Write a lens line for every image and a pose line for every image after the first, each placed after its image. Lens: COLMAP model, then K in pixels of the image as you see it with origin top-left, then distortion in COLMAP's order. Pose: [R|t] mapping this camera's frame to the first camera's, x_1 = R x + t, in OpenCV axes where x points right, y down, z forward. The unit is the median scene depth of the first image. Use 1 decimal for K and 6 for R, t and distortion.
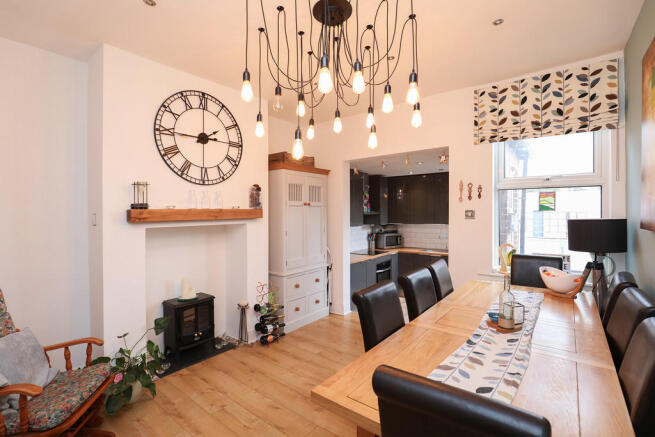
lens RADIAL K [[303.2, 0, 323.0], [0, 303.2, 218.8], [0, 0, 1]] dist [0.000047, 0.000084]
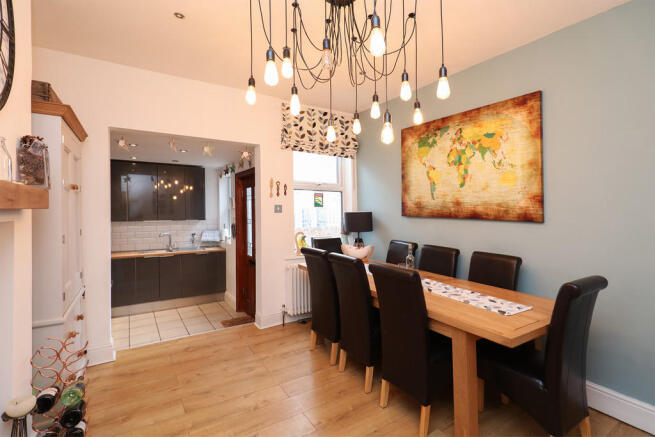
lens RADIAL K [[297.3, 0, 326.8], [0, 297.3, 210.8], [0, 0, 1]] dist [0.000168, 0.000023]
pose [[0.343661, 0.003677, 0.939086, -0.516511], [0.013226, 0.999874, -0.008755, 0.005551], [-0.939000, 0.015429, 0.343570, 0.452328]]
